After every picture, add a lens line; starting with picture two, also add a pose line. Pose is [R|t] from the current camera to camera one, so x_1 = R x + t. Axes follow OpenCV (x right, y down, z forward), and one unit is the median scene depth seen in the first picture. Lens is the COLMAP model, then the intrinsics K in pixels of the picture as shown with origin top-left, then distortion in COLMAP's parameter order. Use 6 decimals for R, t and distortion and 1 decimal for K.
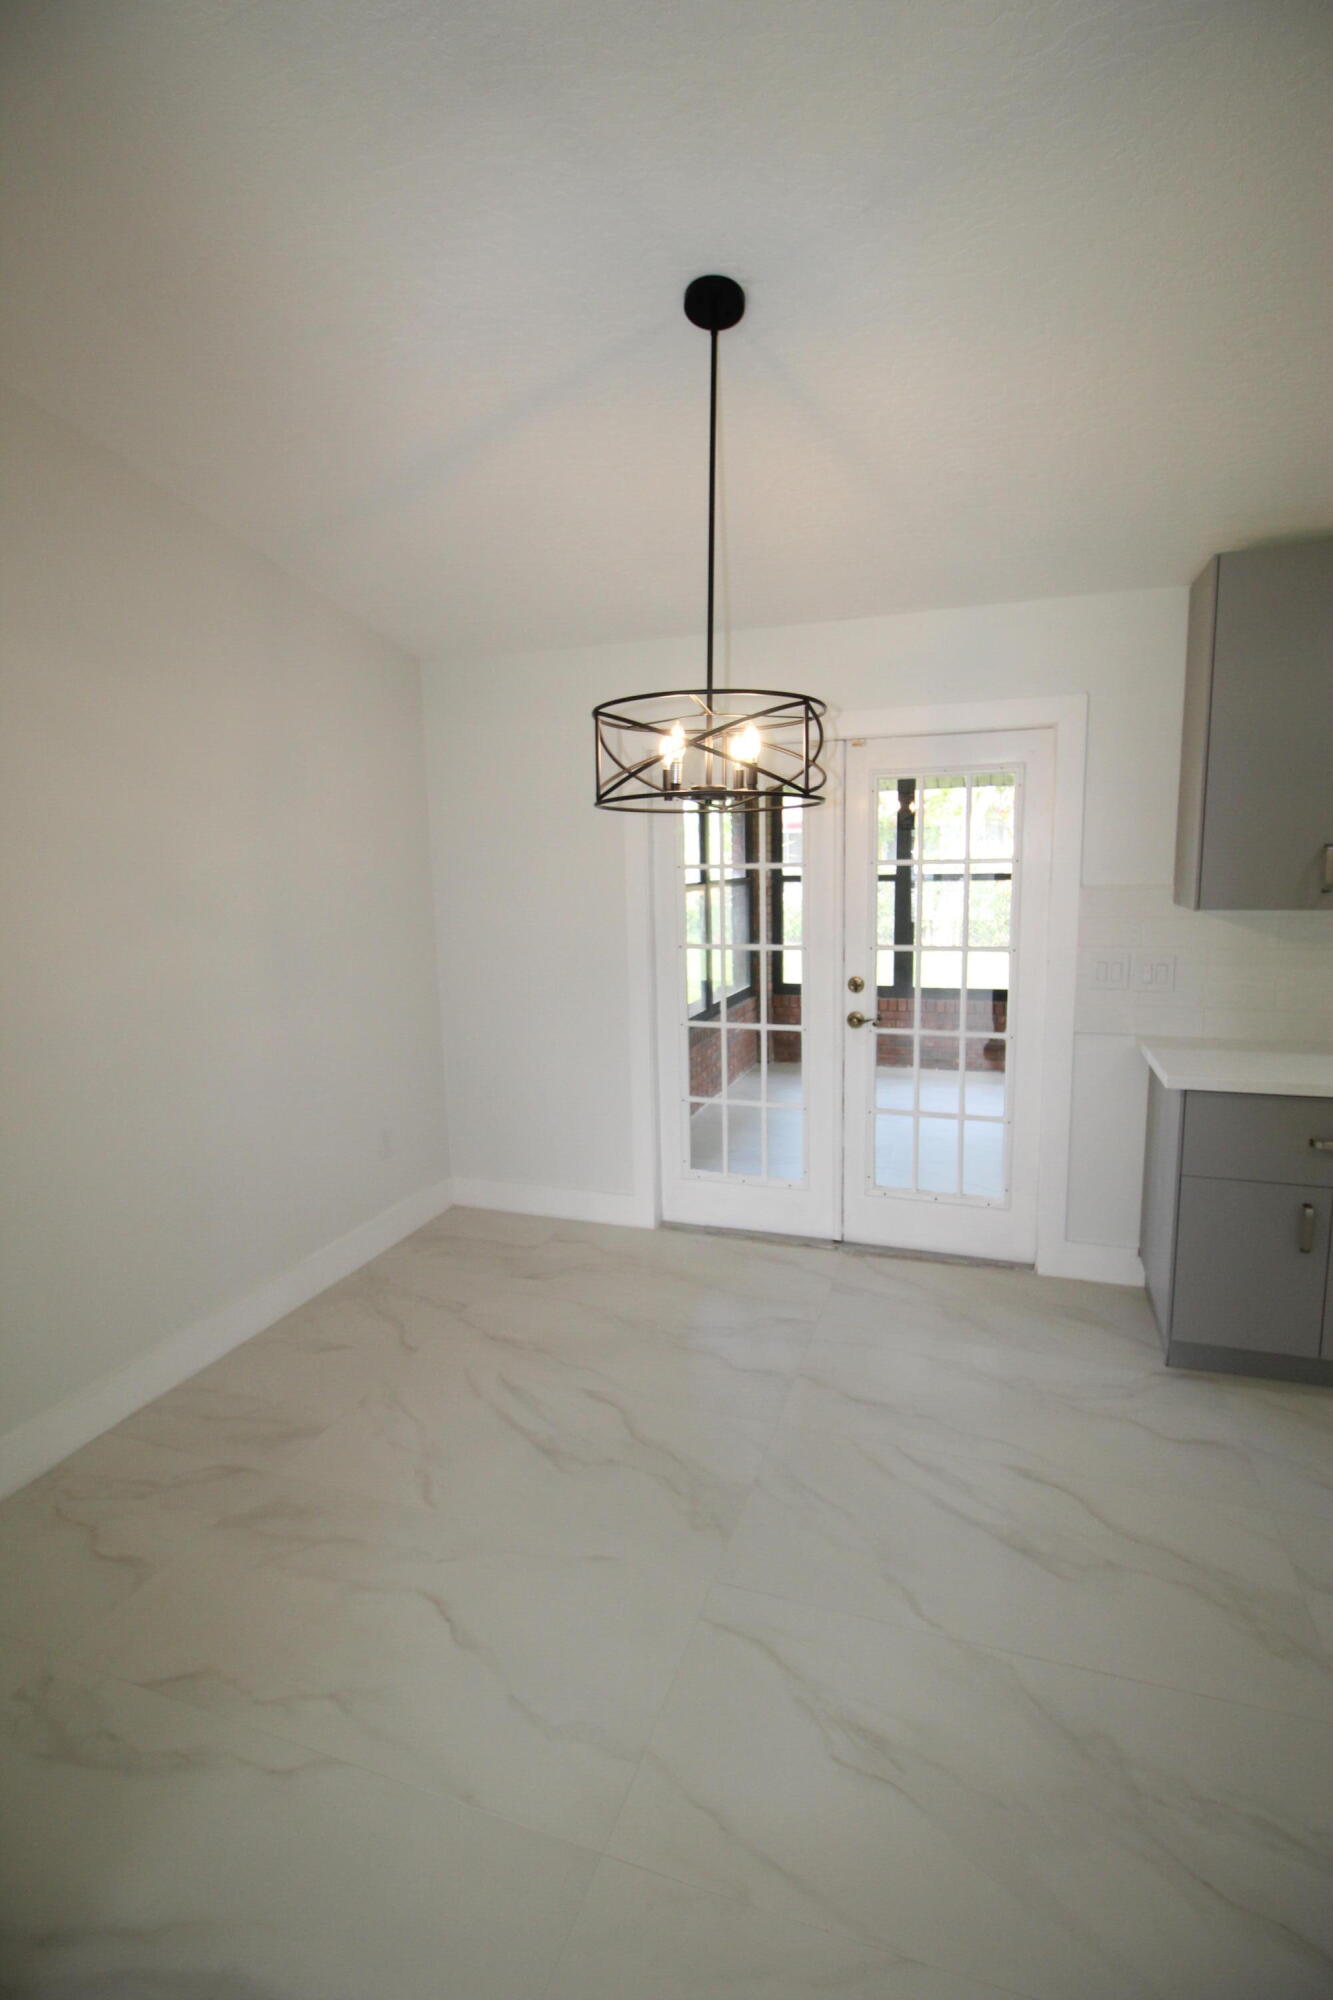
lens RADIAL K [[930.2, 0, 666.5], [0, 930.2, 1000.0], [0, 0, 1]] dist [-0.000064, -0.000117]
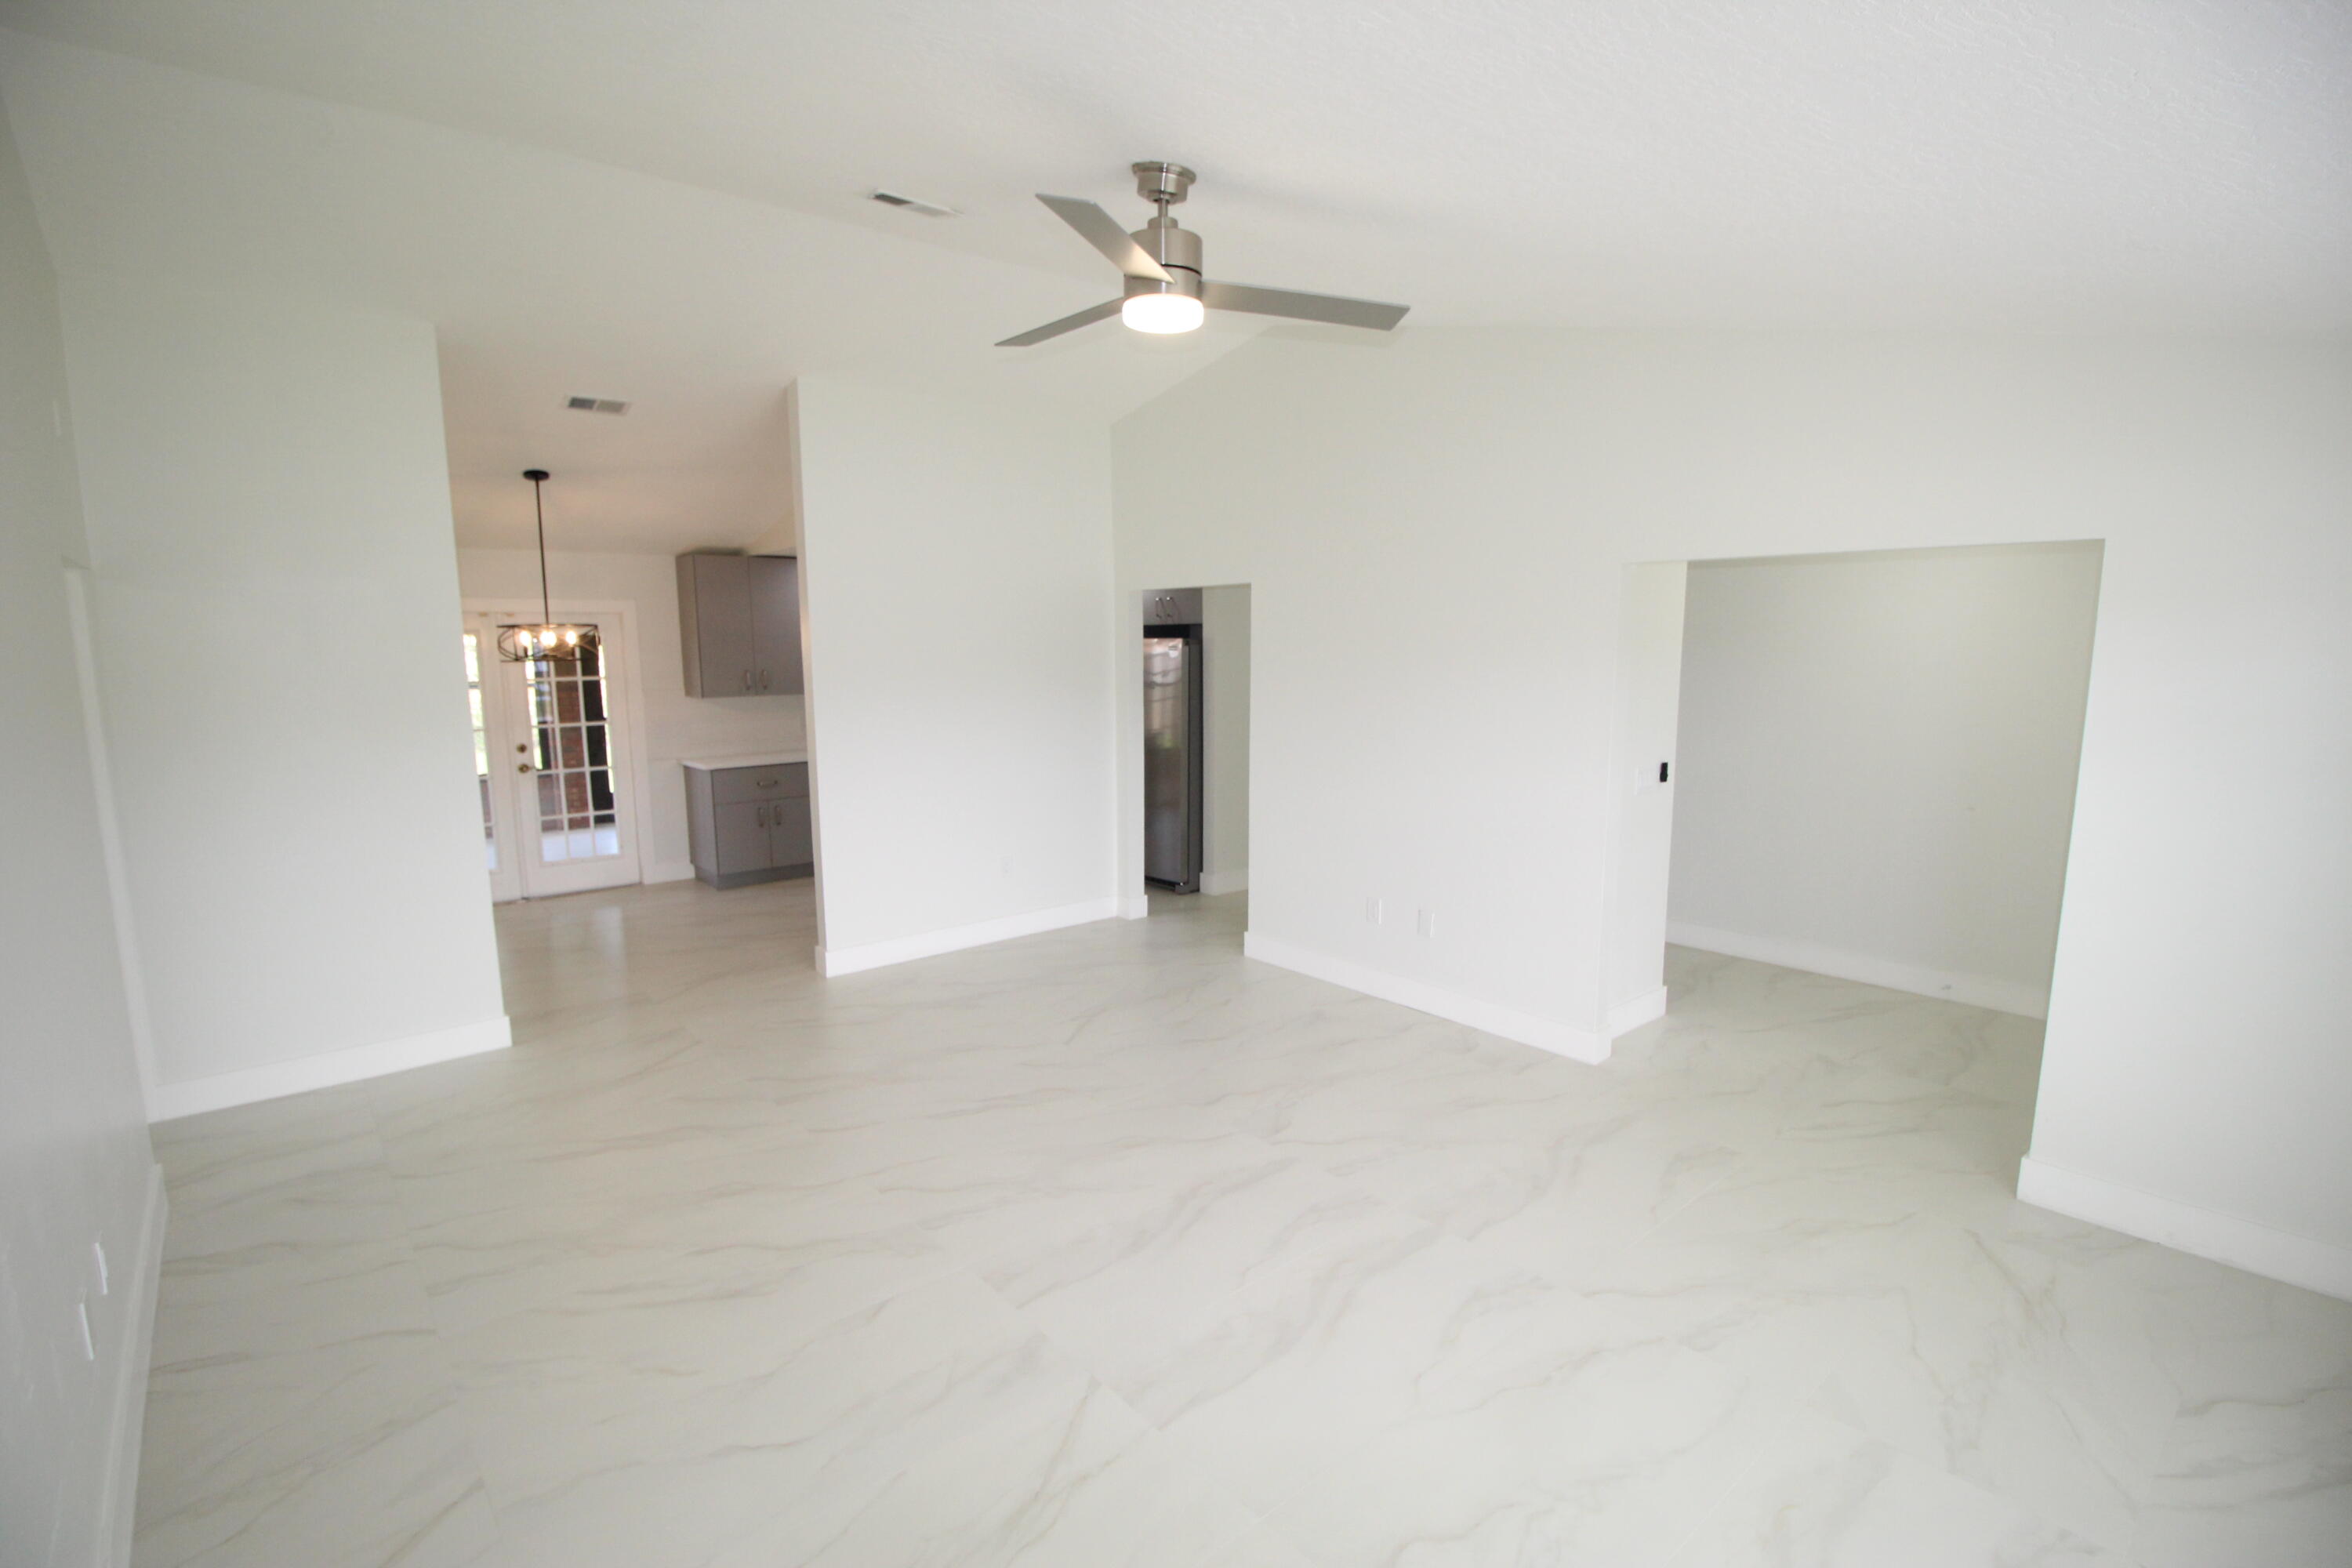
lens RADIAL K [[1093.9, 0, 1156.5], [0, 1093.9, 796.1], [0, 0, 1]] dist [-0.000064, -0.000117]
pose [[0.495999, -0.105730, 0.861862, -0.999927], [0.129043, 0.990513, 0.047249, 0.130939], [-0.858681, 0.087782, 0.504937, -1.079293]]
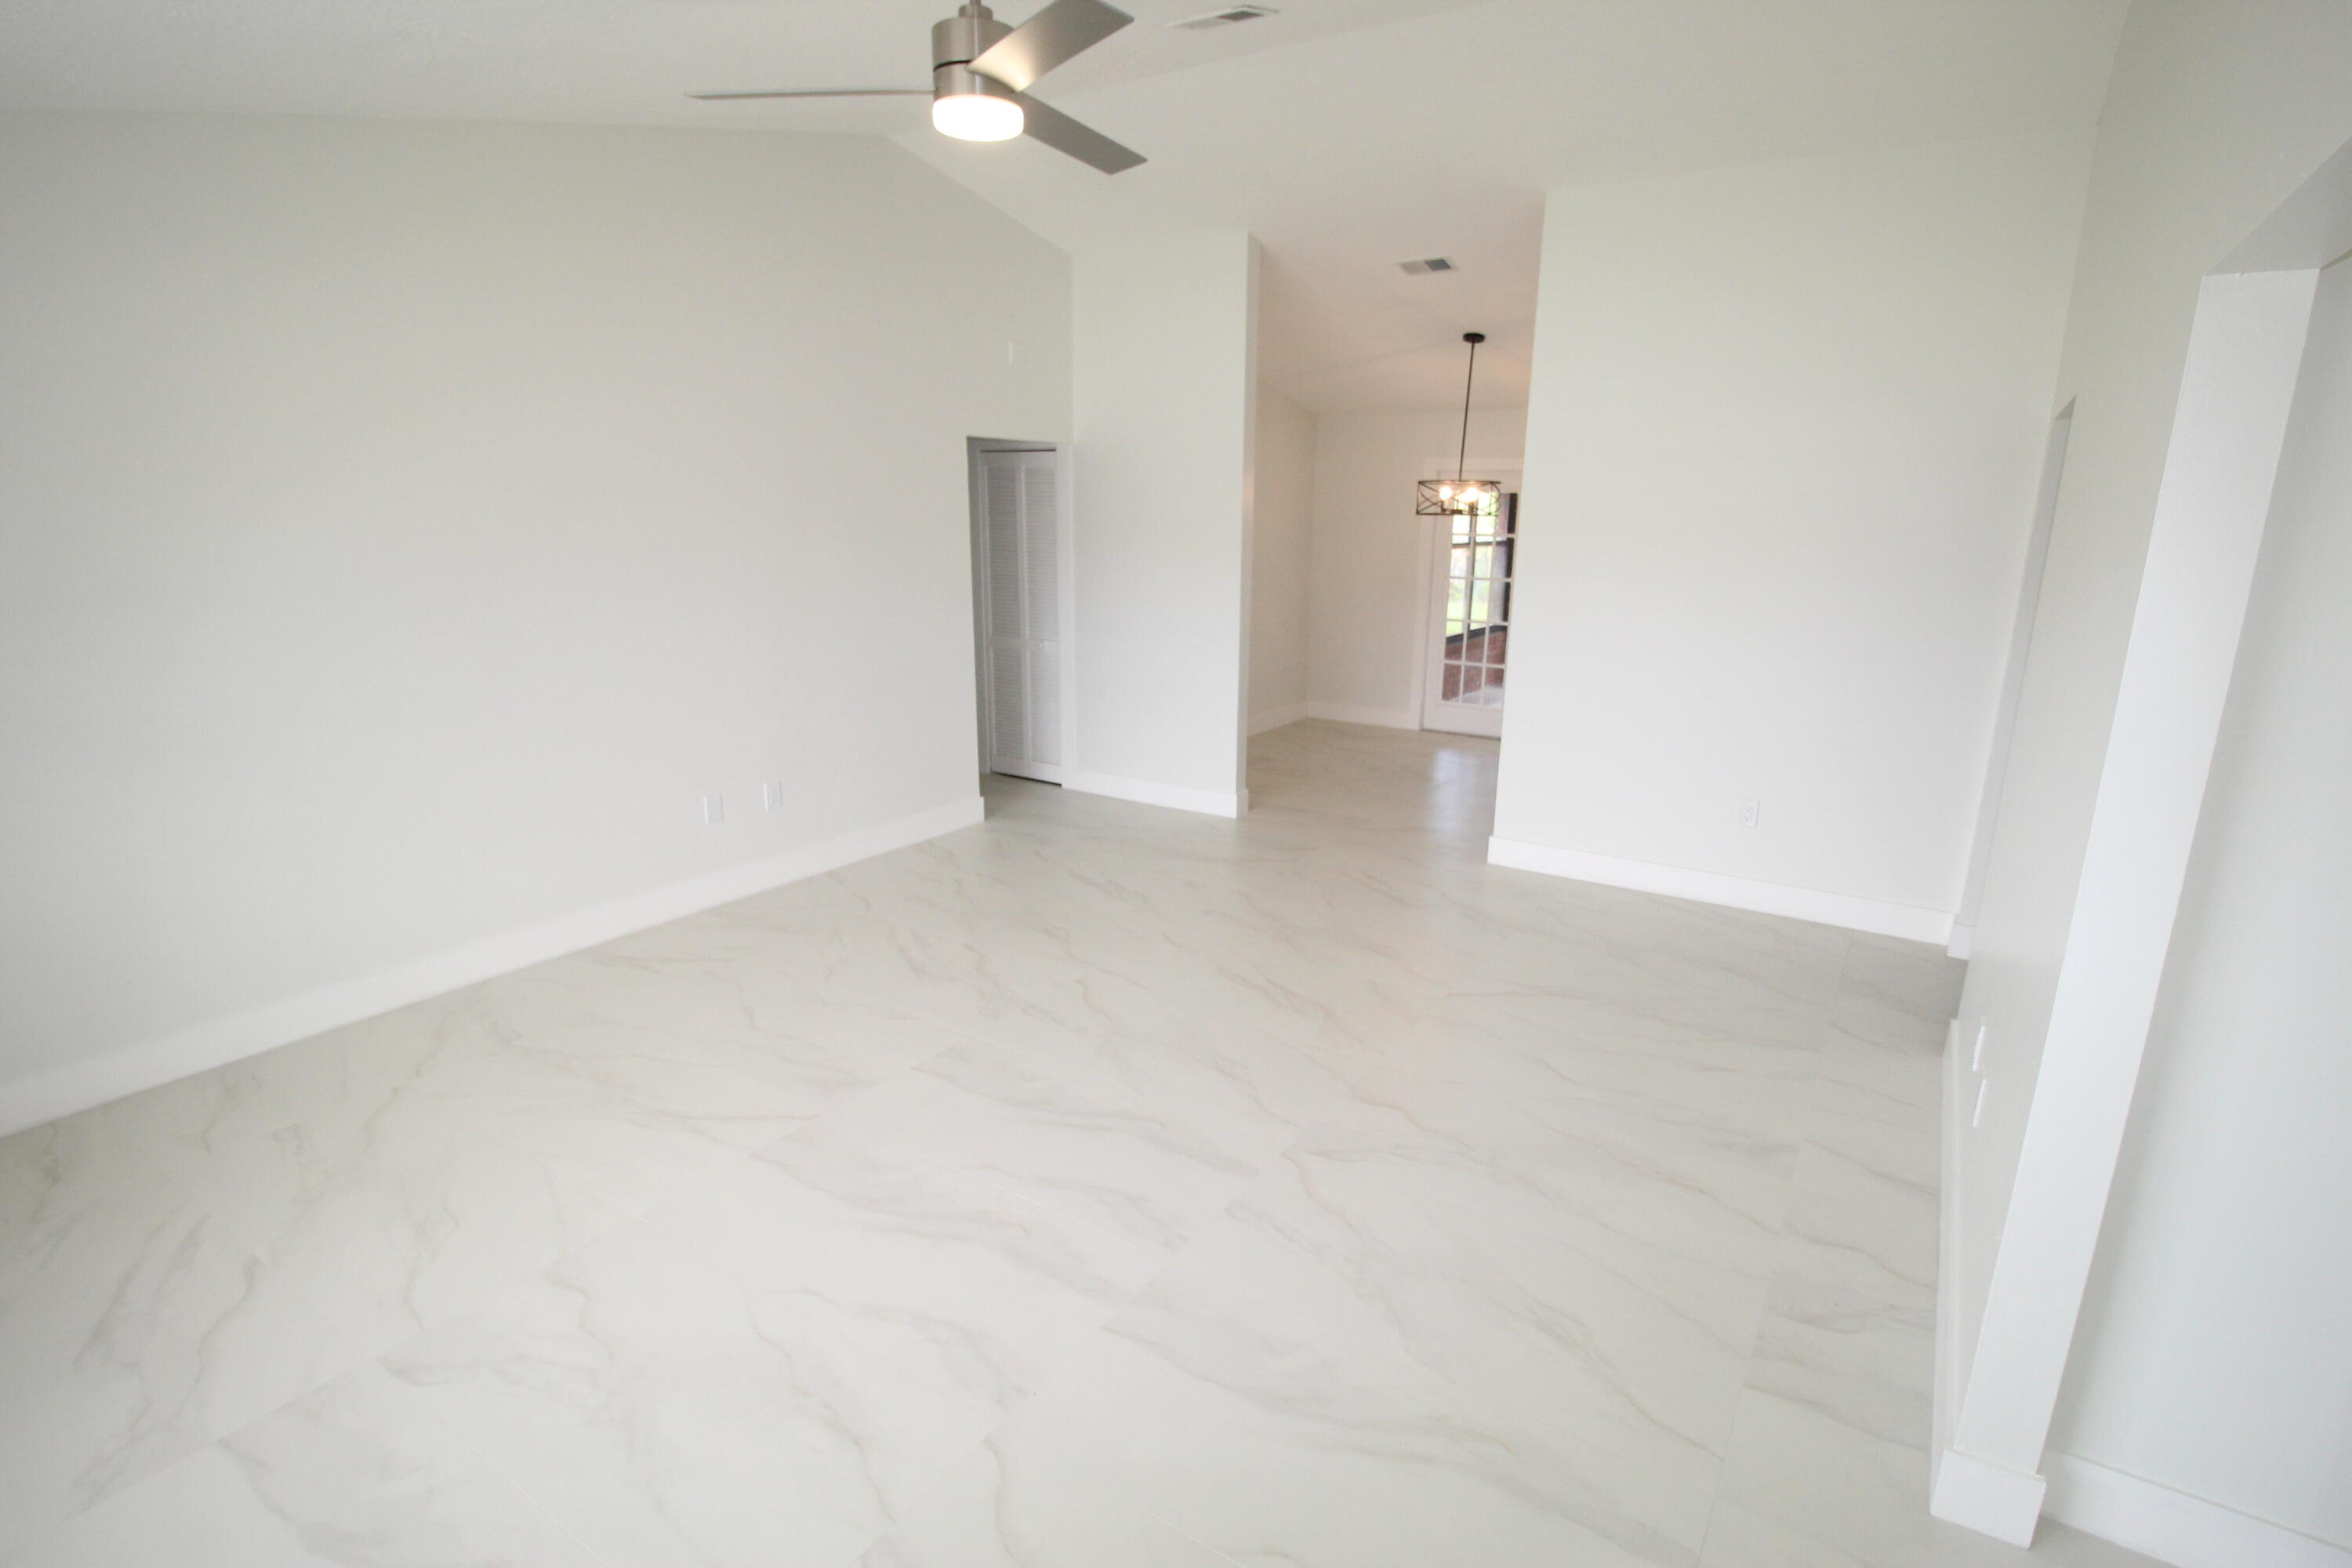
lens RADIAL K [[1146.6, 0, 1218.4], [0, 1146.6, 786.9], [0, 0, 1]] dist [-0.000404, -0.000069]
pose [[0.979308, 0.087167, -0.182643, 0.024928], [-0.069982, 0.992671, 0.098521, 0.173599], [0.189892, -0.083701, 0.978231, -1.447279]]
